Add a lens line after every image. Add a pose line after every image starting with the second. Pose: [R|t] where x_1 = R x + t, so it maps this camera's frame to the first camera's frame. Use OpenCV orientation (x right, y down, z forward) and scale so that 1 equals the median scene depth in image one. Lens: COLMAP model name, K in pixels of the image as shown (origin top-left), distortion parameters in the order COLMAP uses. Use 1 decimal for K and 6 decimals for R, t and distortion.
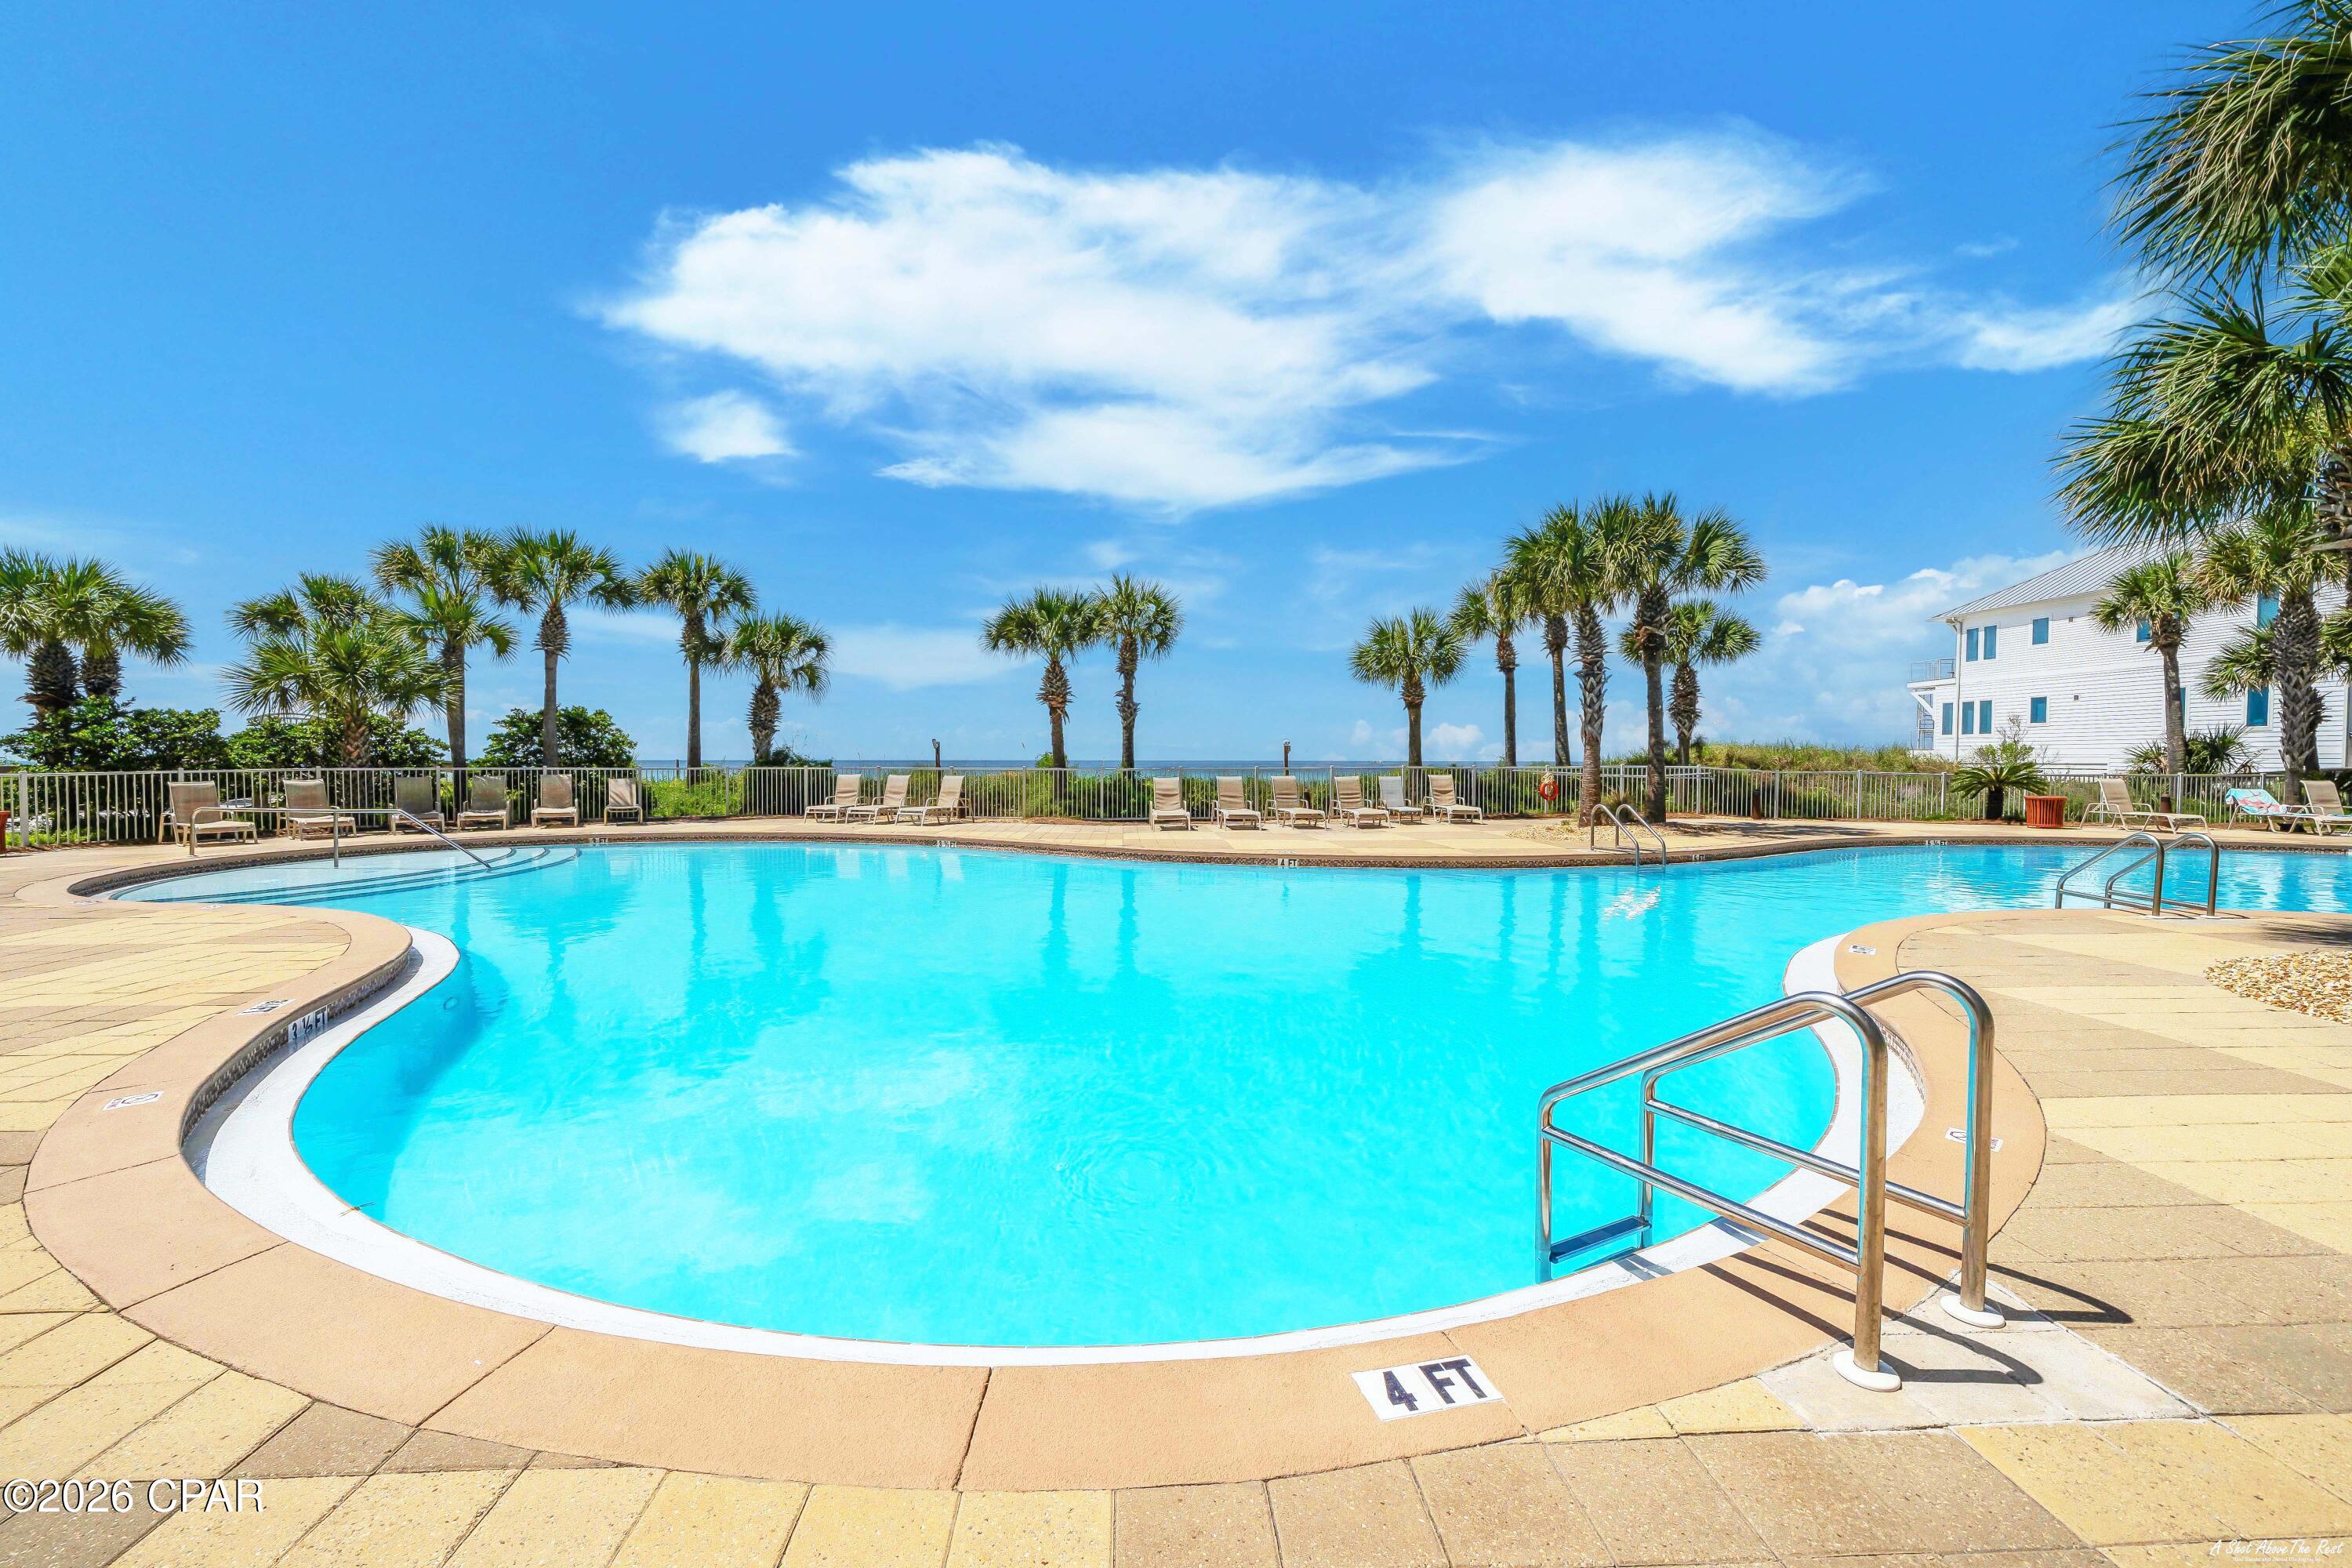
lens RADIAL K [[894.3, 0, 1166.2], [0, 894.3, 778.7], [0, 0, 1]] dist [-0.006199, 0.000005]
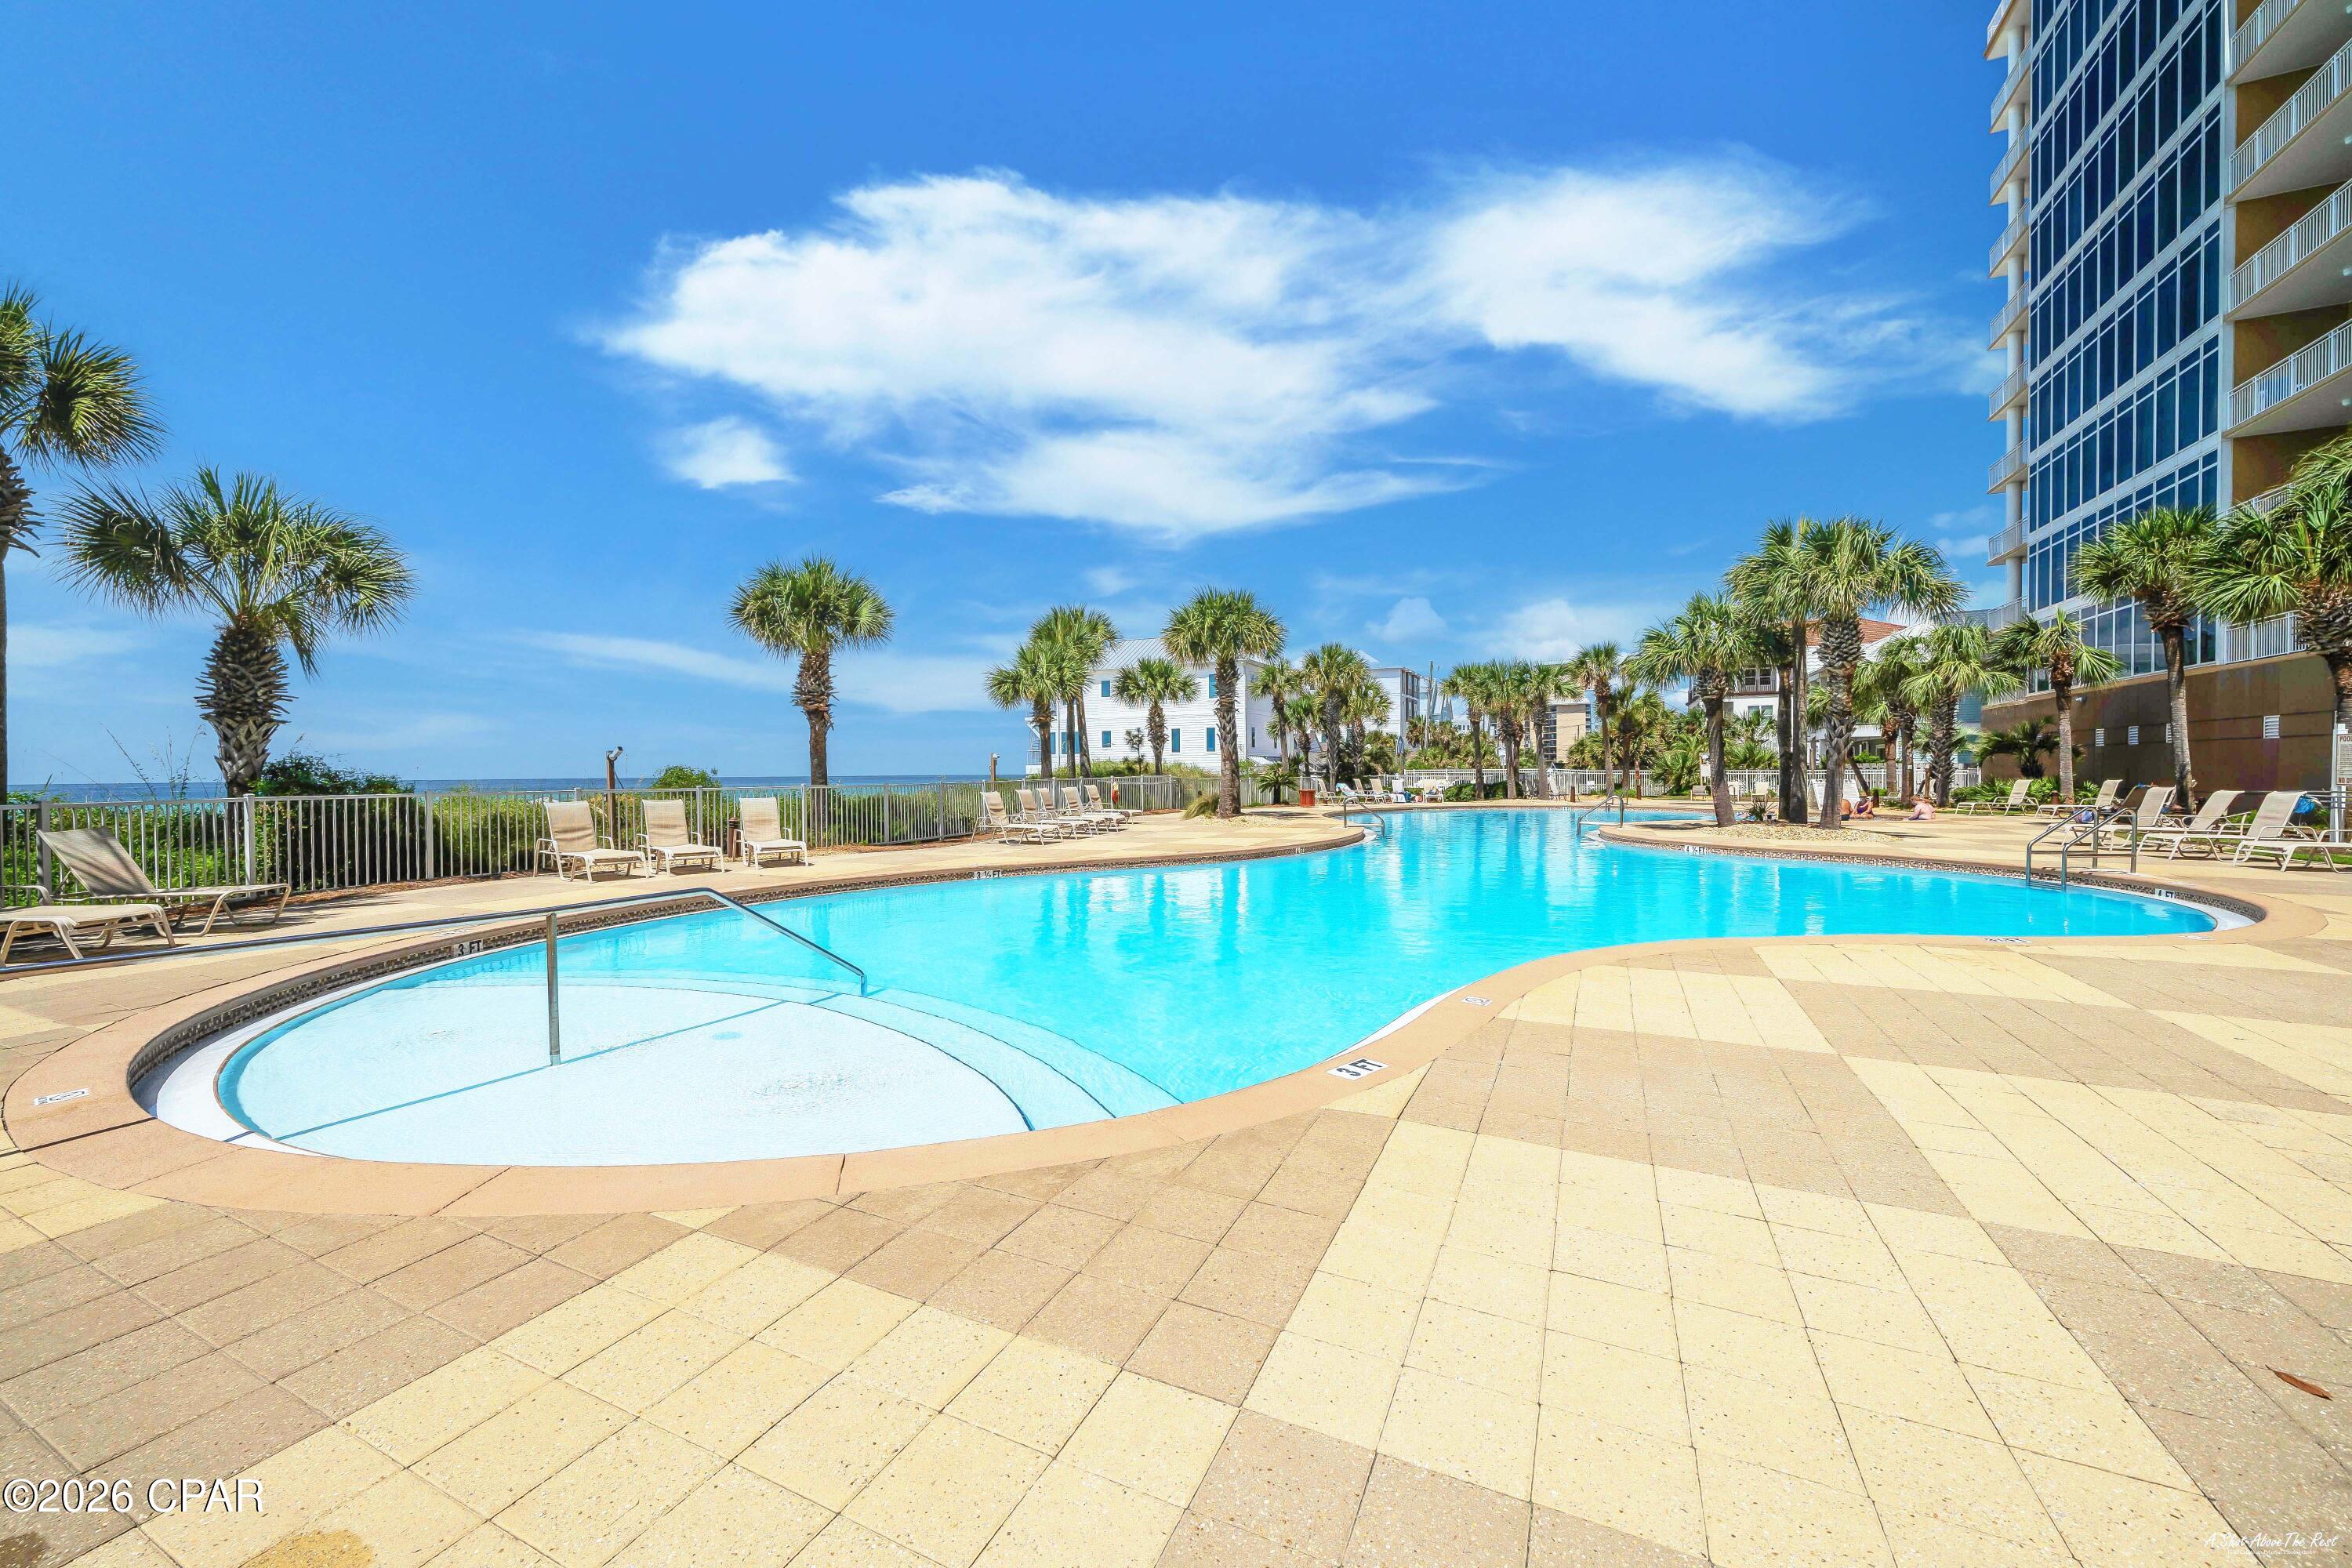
lens RADIAL K [[894.3, 0, 1166.2], [0, 894.3, 778.7], [0, 0, 1]] dist [-0.006199, 0.000005]
pose [[0.470525, -0.013218, 0.882288, -0.660811], [0.027297, 0.999627, 0.000418, -0.009576], [-0.881964, 0.023887, 0.470711, 0.326869]]
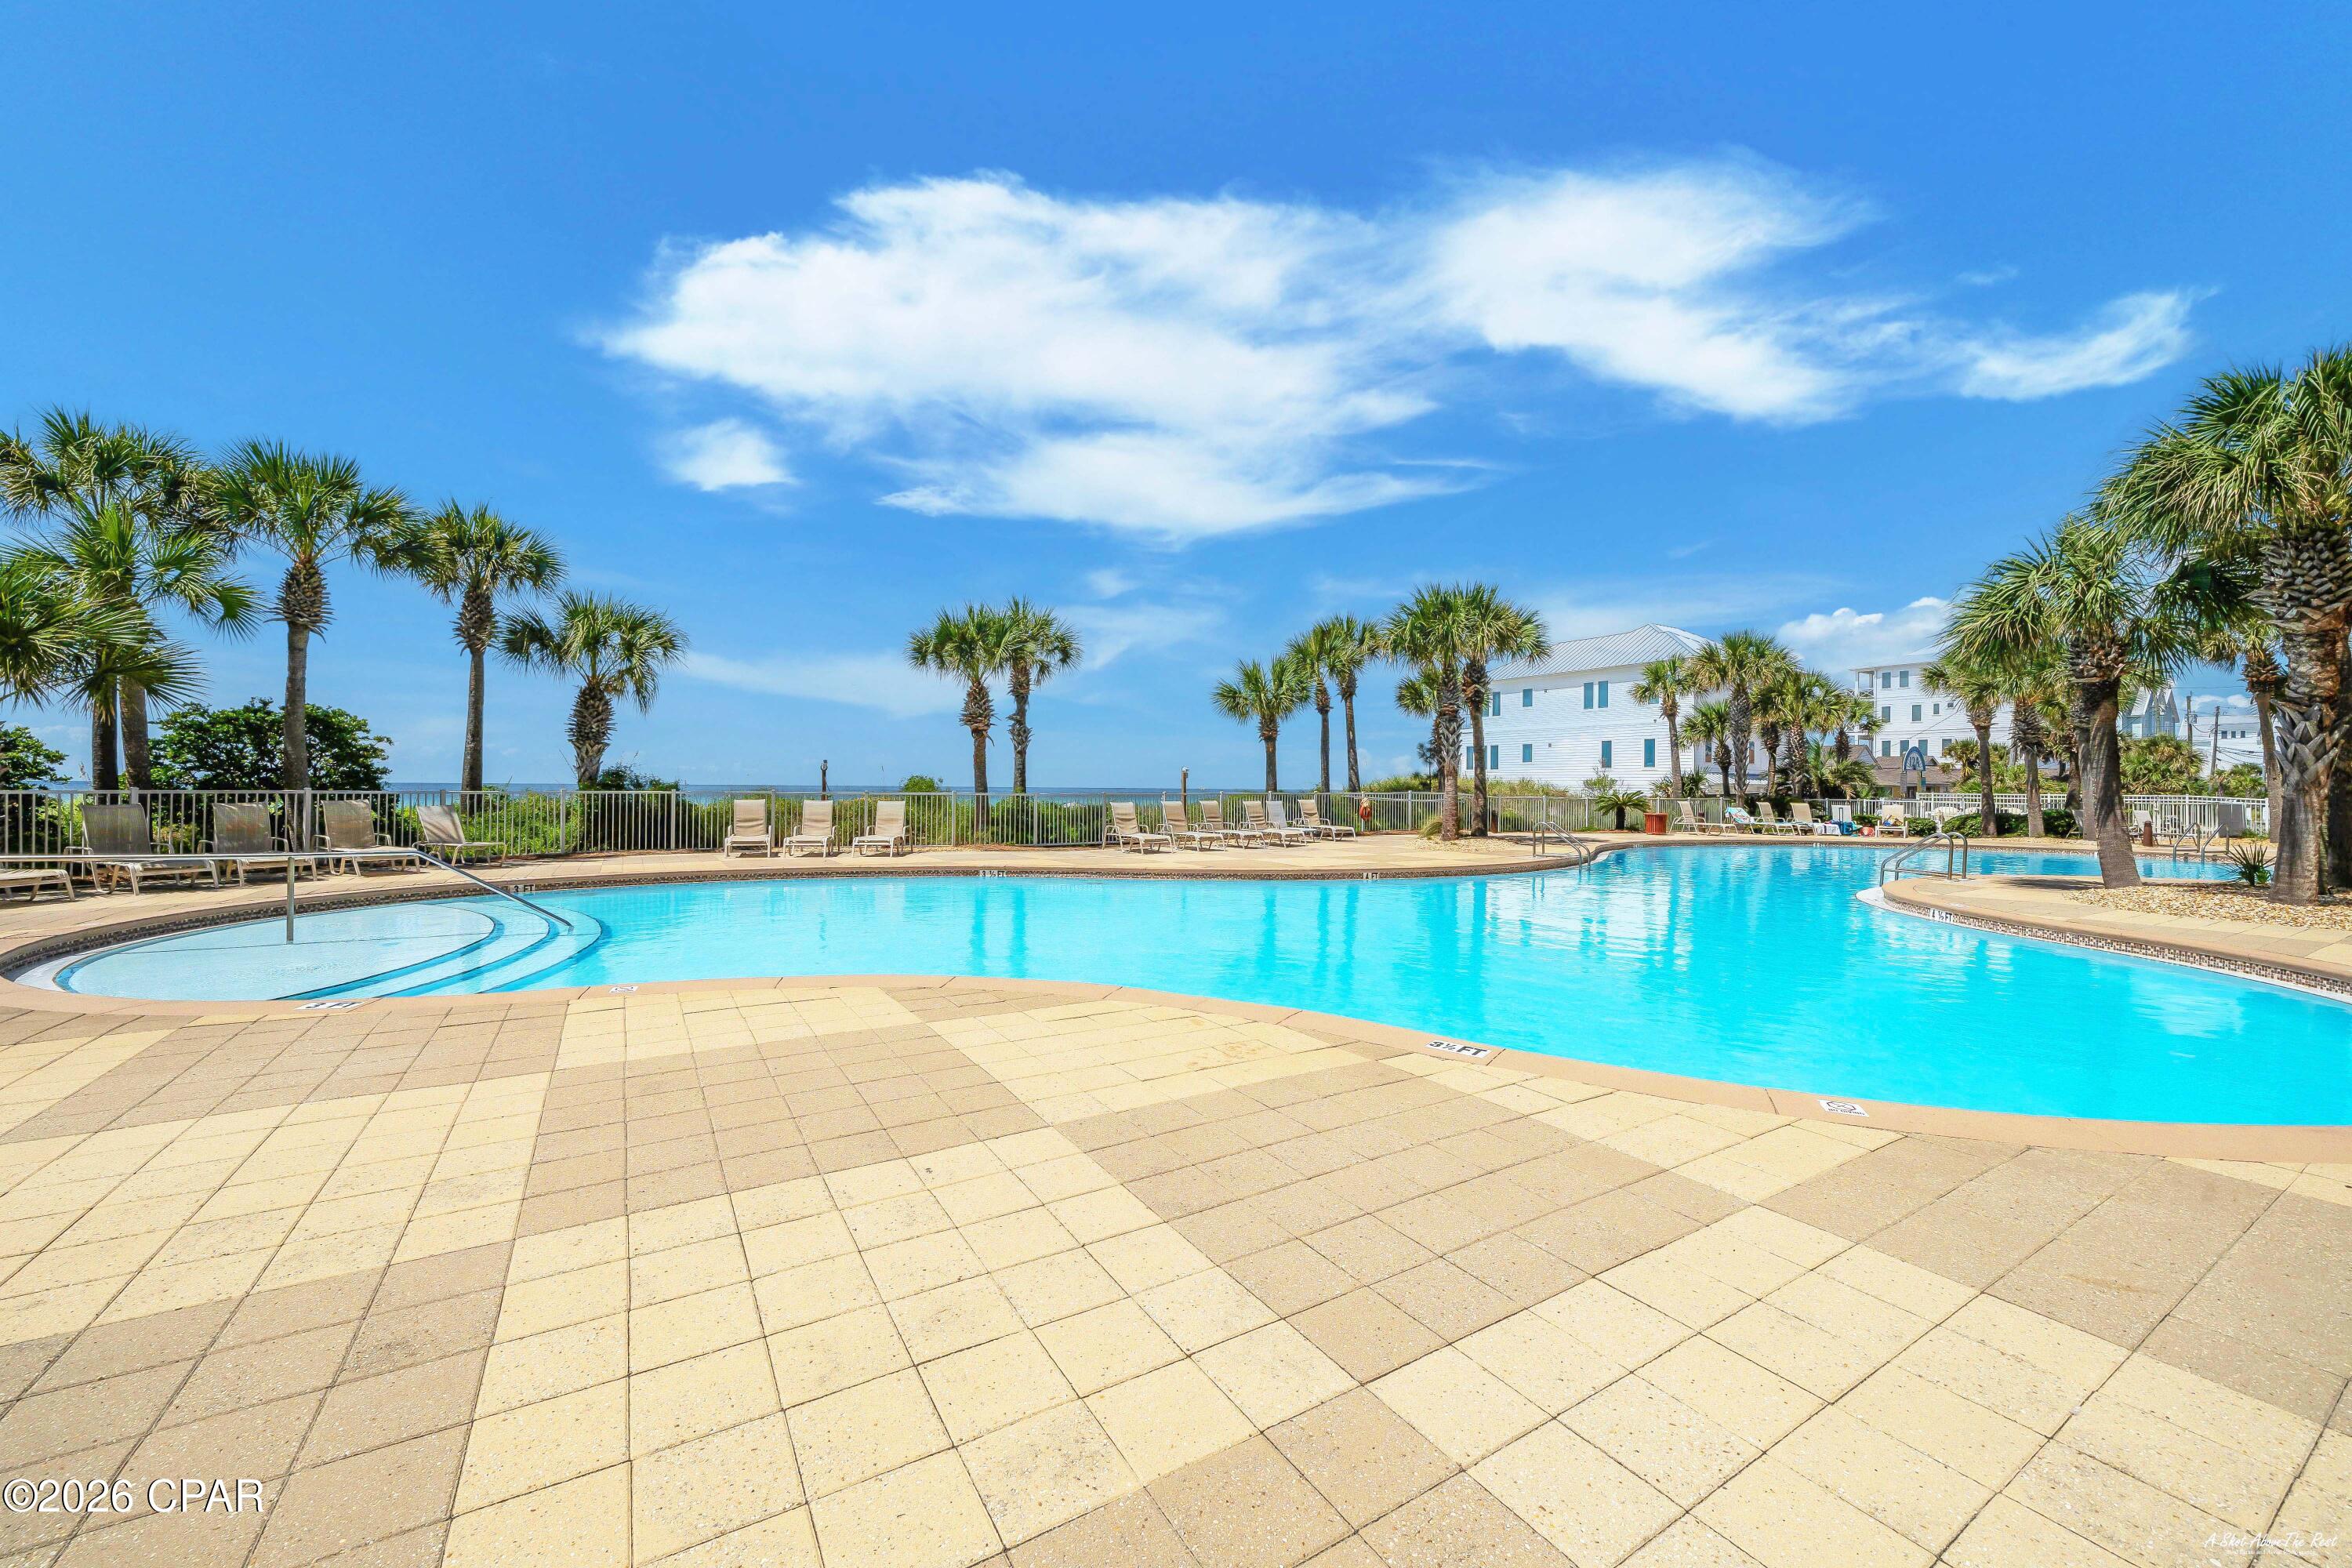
lens RADIAL K [[894.3, 0, 1166.2], [0, 894.3, 778.7], [0, 0, 1]] dist [-0.006199, 0.000005]
pose [[0.876646, 0.009956, 0.481033, -0.392054], [0.002546, 0.999676, -0.025330, -0.002313], [-0.481130, 0.023430, 0.876336, 0.059690]]
